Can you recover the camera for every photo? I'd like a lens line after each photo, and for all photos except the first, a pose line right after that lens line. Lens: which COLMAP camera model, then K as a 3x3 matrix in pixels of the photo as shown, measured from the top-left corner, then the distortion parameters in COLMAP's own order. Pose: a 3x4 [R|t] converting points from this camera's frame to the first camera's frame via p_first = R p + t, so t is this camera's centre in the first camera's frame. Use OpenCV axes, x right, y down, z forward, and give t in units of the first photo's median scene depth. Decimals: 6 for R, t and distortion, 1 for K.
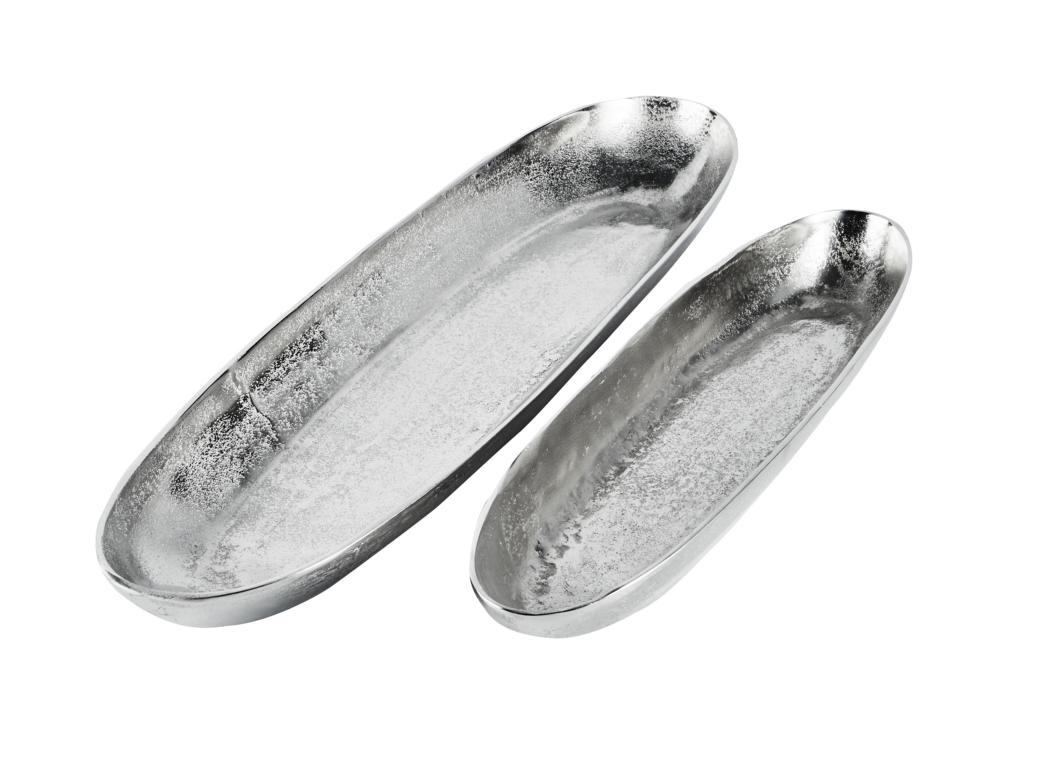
lens RADIAL K [[2571.7, 0, 519.5], [0, 2571.7, 384.0], [0, 0, 1]] dist [-0.028268, -0.392420]
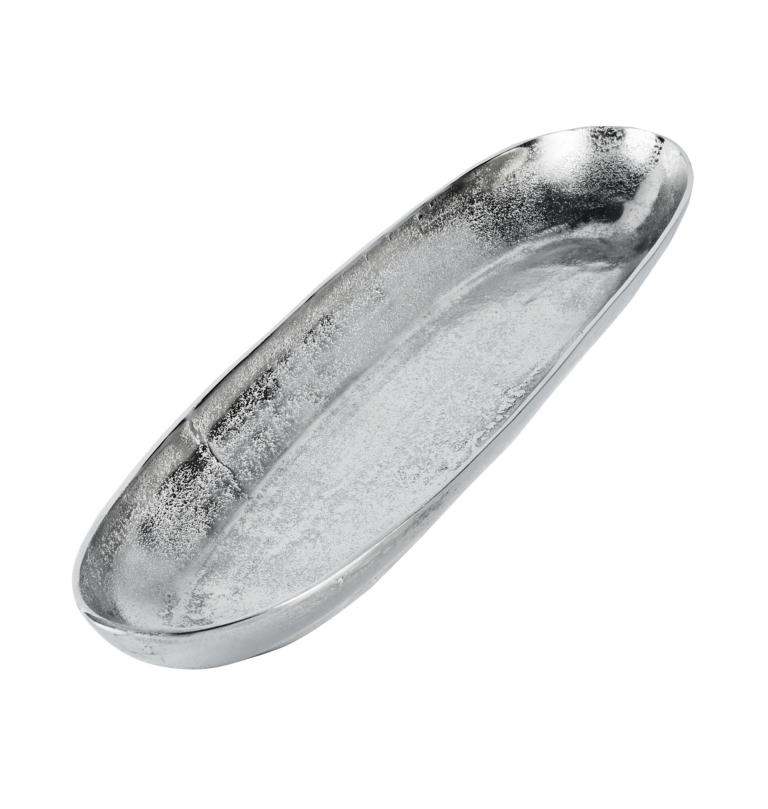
lens RADIAL K [[3162.5, 0, 384.0], [0, 3162.5, 404.5], [0, 0, 1]] dist [-0.131238, 0.555066]
pose [[0.997938, -0.064193, 0.000086, -0.037553], [0.064082, 0.996132, -0.060116, 0.062331], [0.003773, 0.059998, 0.998191, -0.170314]]
